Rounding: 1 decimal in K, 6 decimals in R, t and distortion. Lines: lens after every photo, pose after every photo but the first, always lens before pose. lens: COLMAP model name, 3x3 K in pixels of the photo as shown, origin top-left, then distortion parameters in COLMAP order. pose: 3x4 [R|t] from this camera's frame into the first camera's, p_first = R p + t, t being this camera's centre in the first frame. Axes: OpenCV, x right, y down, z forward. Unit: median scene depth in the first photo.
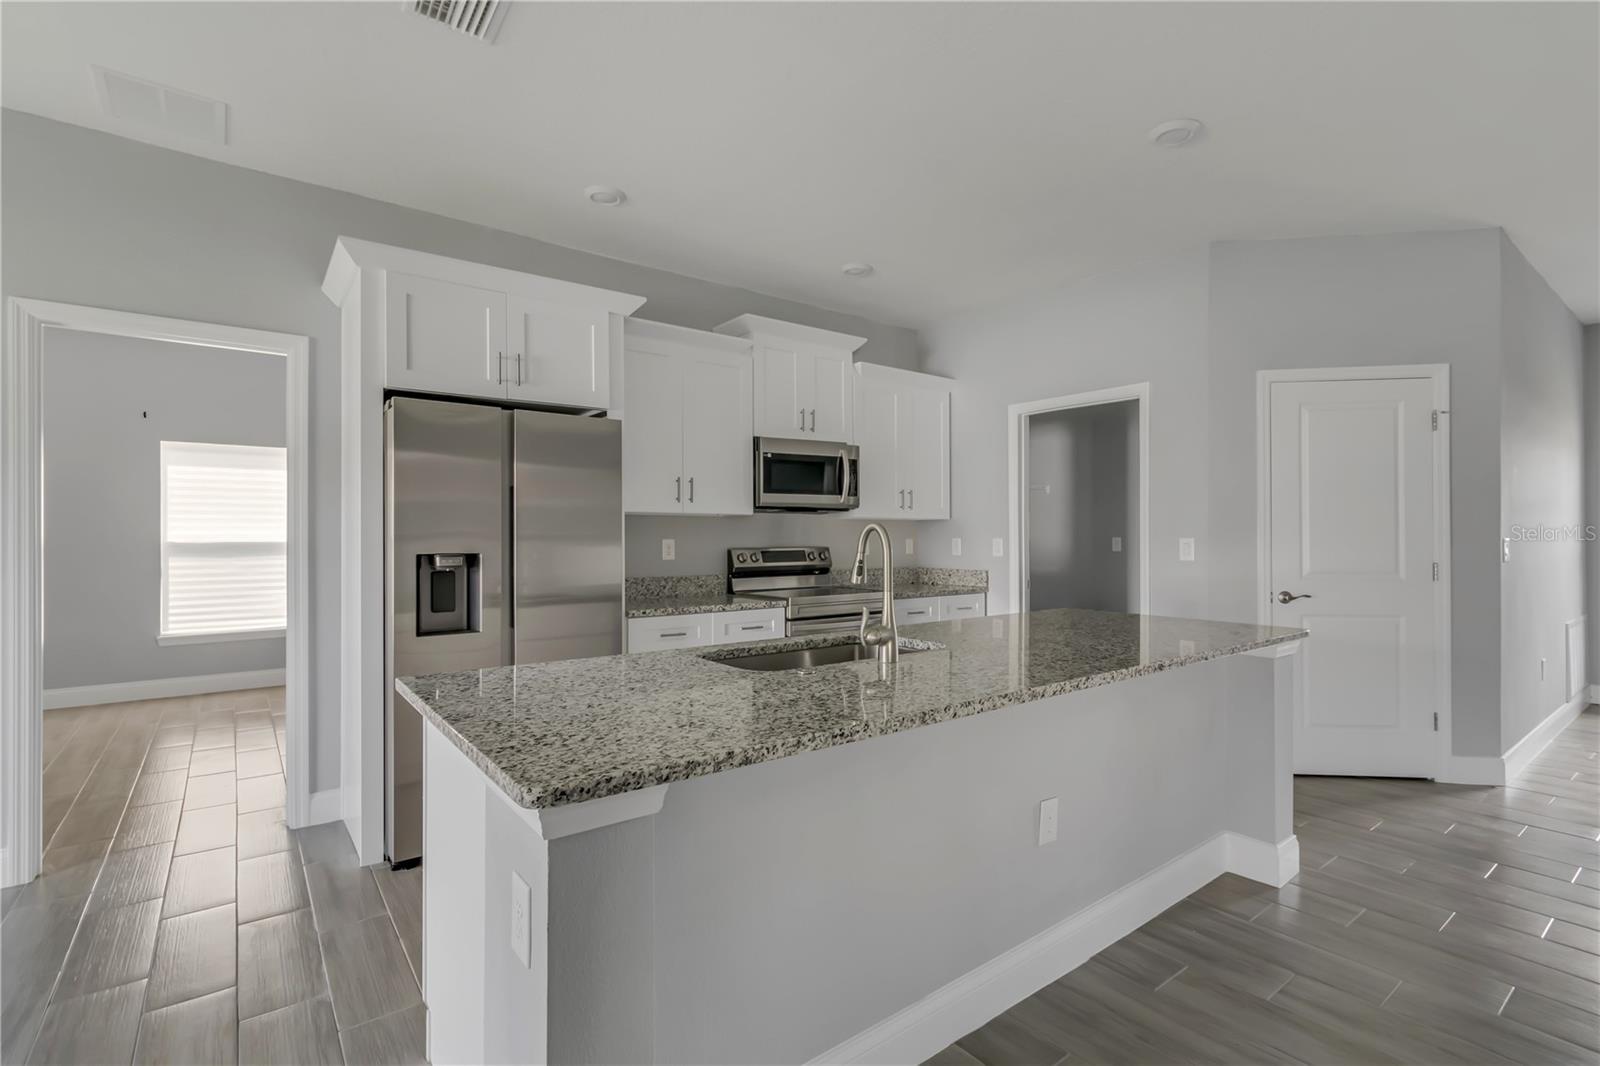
lens RADIAL K [[747.3, 0, 795.7], [0, 747.3, 531.5], [0, 0, 1]] dist [0.000582, 0.000284]
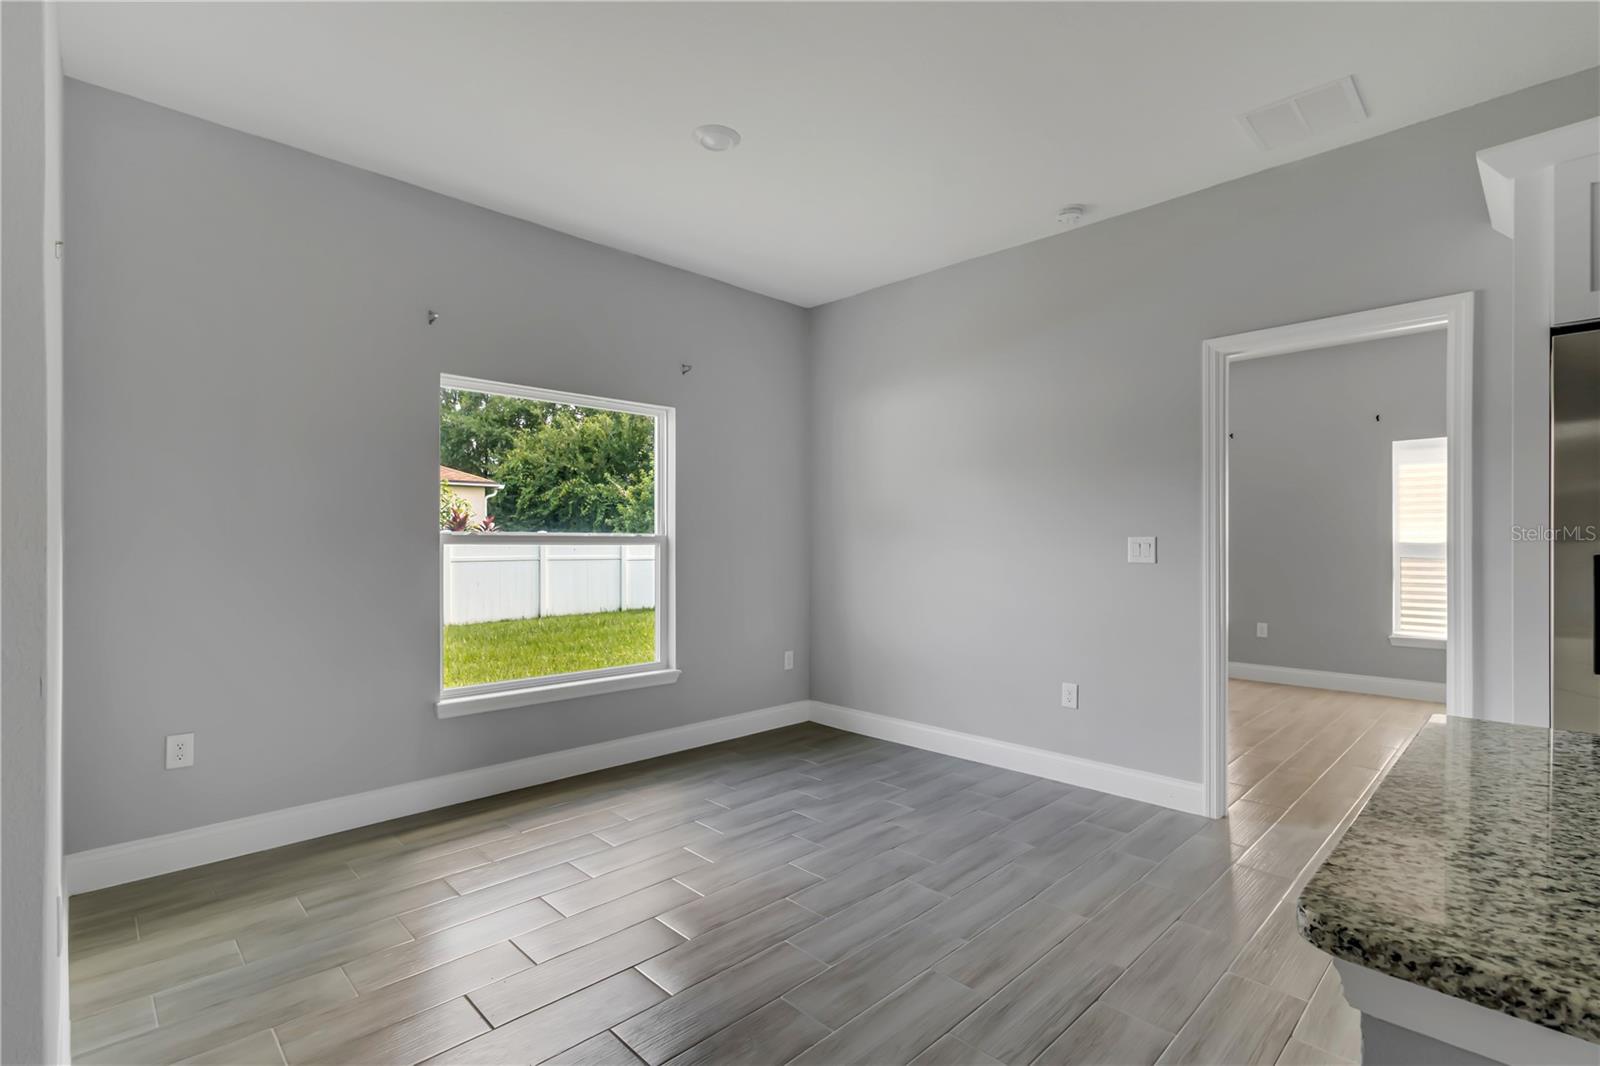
lens RADIAL K [[747.3, 0, 822.2], [0, 747.3, 544.2], [0, 0, 1]] dist [0.000582, 0.000284]
pose [[0.132923, 0.005816, -0.991109, 0.064318], [0.006023, 0.999960, 0.006675, 0.008187], [0.991108, -0.006857, 0.132883, 0.148347]]
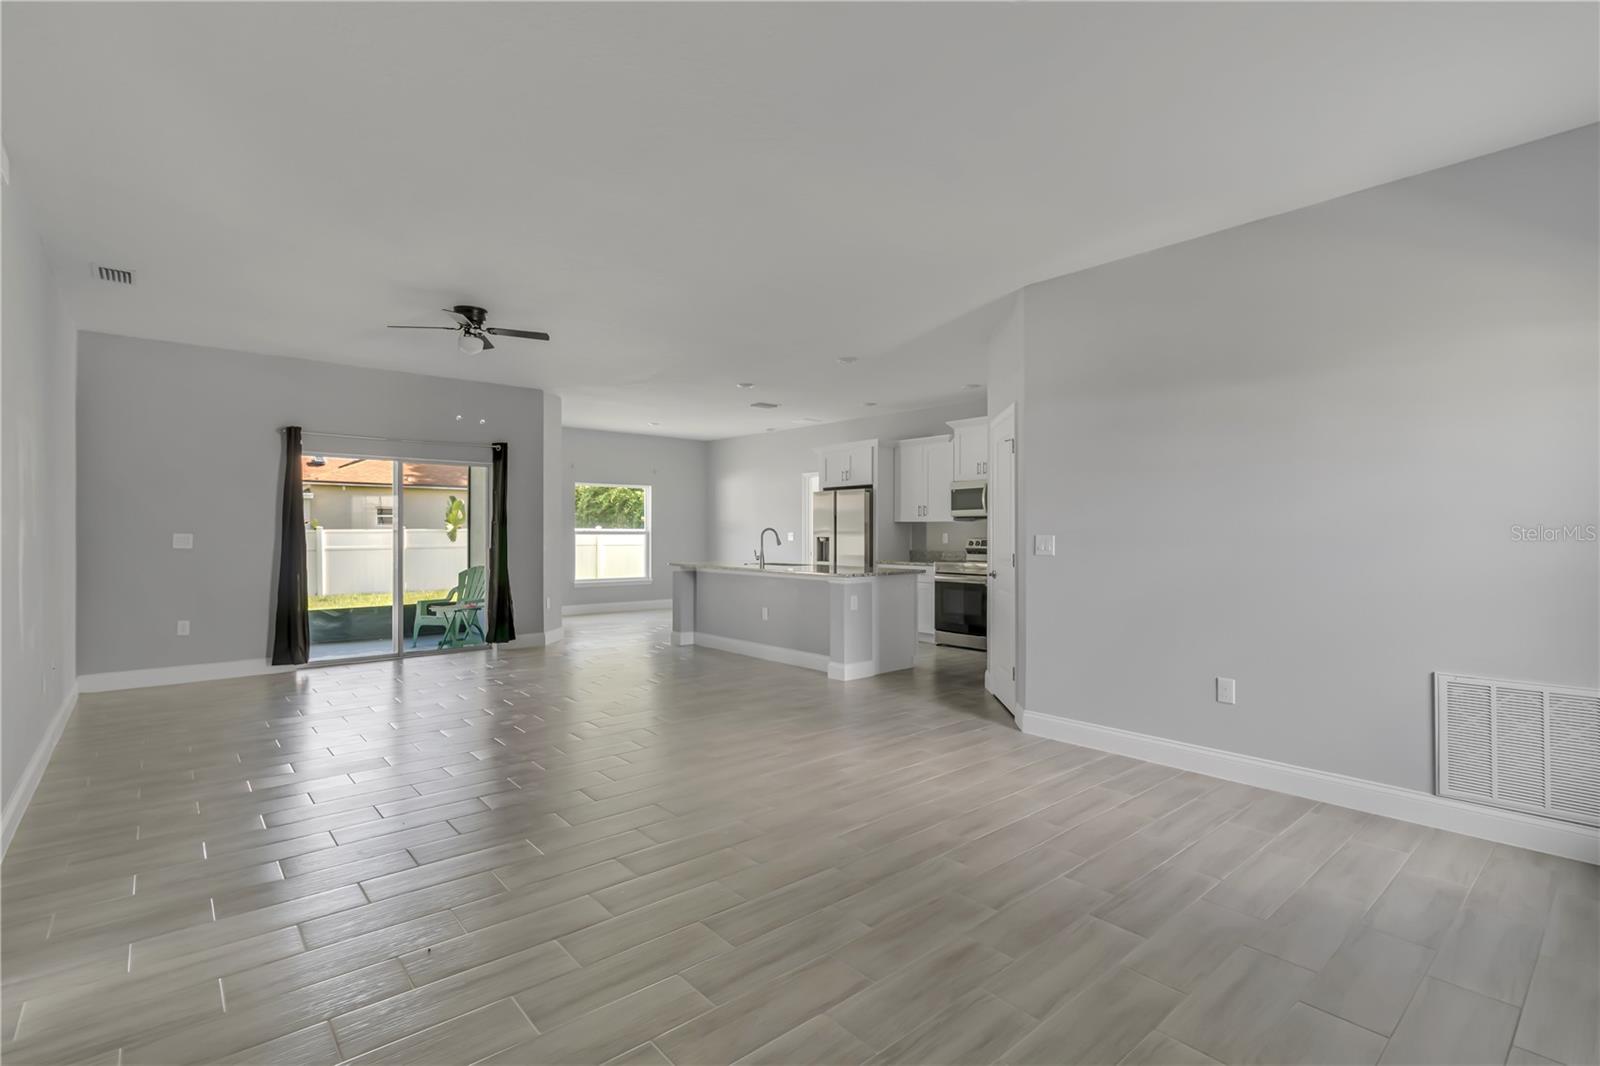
lens RADIAL K [[747.3, 0, 812.2], [0, 747.3, 522.8], [0, 0, 1]] dist [0.000582, 0.000284]
pose [[0.063391, -0.009637, -0.997942, 2.149661], [0.005758, 0.999940, -0.009291, -0.002289], [0.997972, -0.005158, 0.063443, 0.561949]]
